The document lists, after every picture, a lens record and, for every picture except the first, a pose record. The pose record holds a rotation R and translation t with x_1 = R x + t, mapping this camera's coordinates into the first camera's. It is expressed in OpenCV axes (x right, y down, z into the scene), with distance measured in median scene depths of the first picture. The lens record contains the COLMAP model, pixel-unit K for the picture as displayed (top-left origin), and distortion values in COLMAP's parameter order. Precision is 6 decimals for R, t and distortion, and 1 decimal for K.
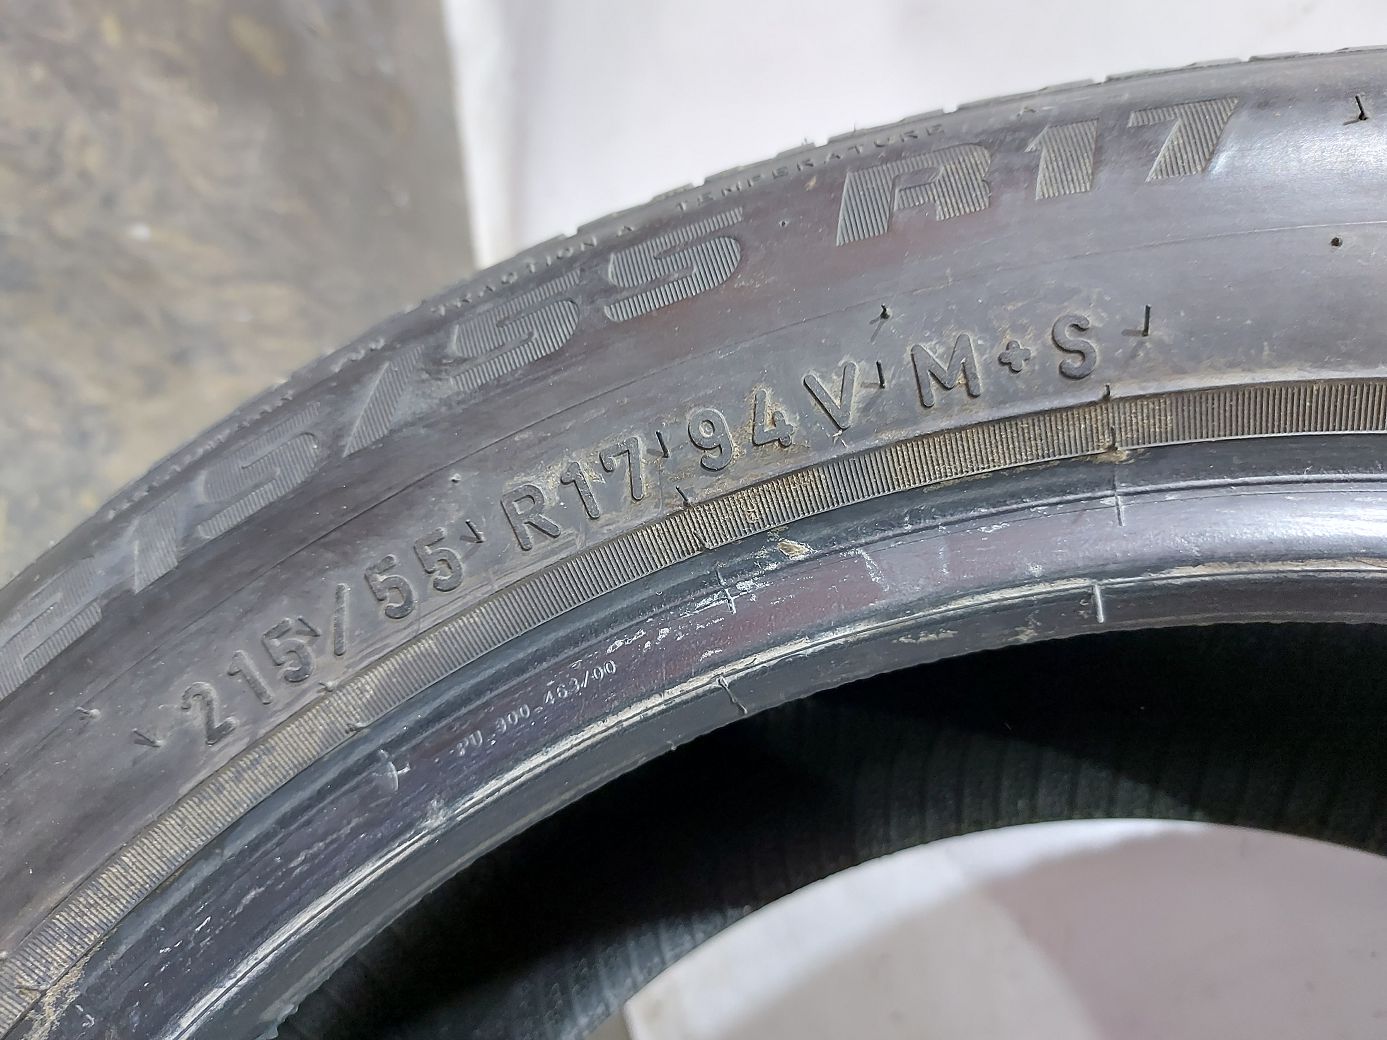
lens RADIAL K [[969.0, 0, 694.5], [0, 969.0, 525.4], [0, 0, 1]] dist [0.007038, -0.000349]
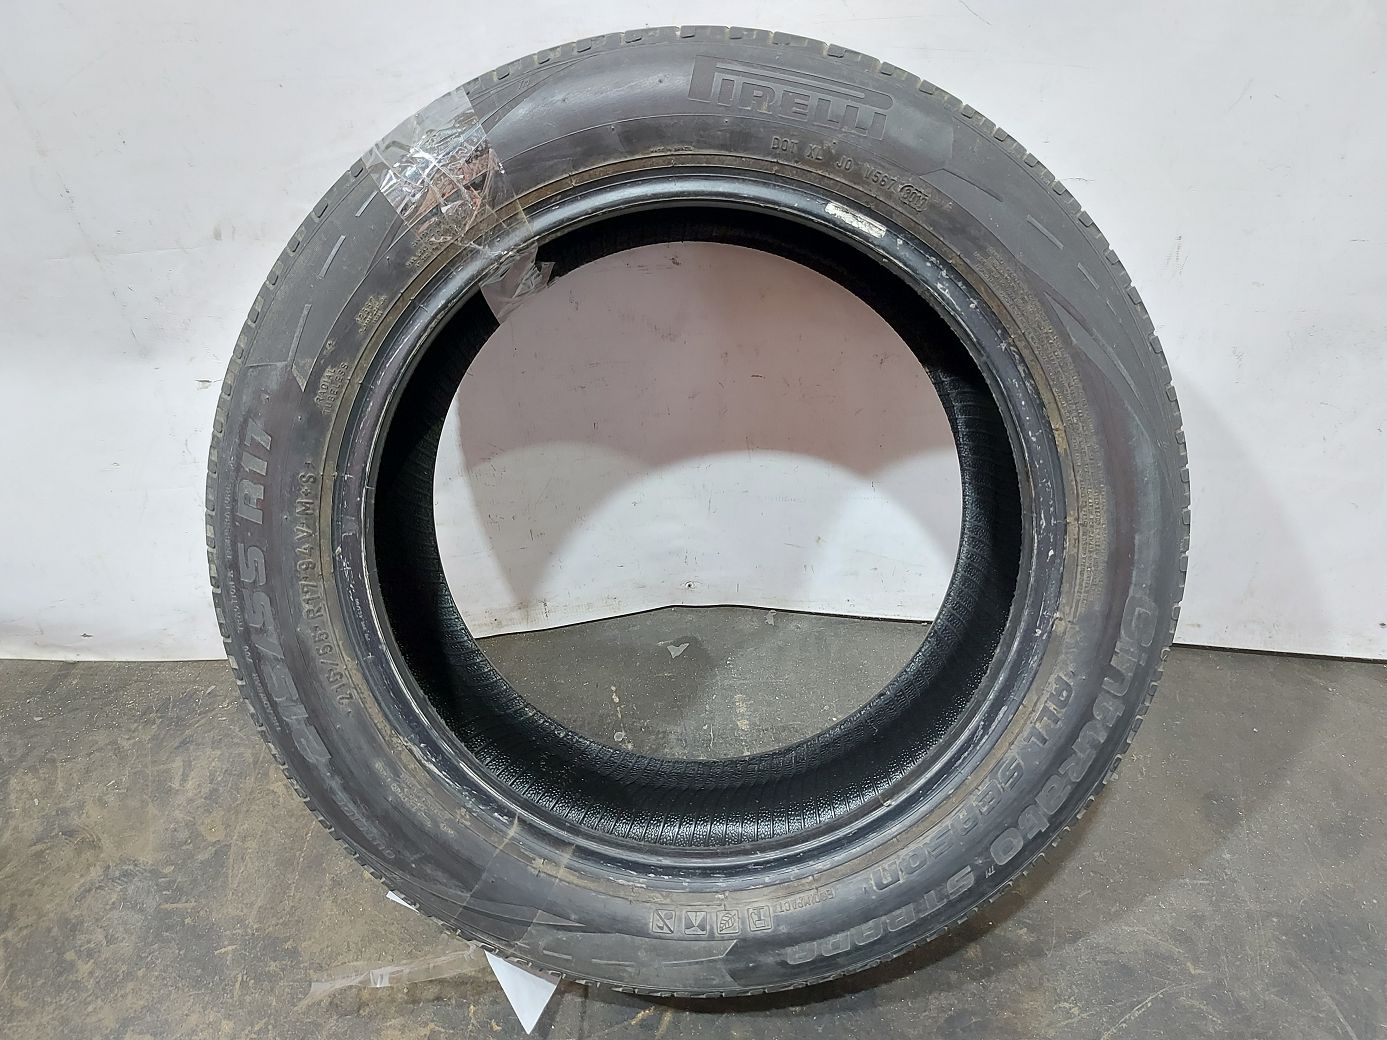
lens RADIAL K [[969.0, 0, 699.3], [0, 969.0, 525.3], [0, 0, 1]] dist [0.007038, -0.000349]
pose [[0.201165, -0.975070, 0.093657, 0.127677], [0.836091, 0.220732, 0.502225, -0.770043], [-0.510377, -0.022724, 0.859650, -3.249573]]
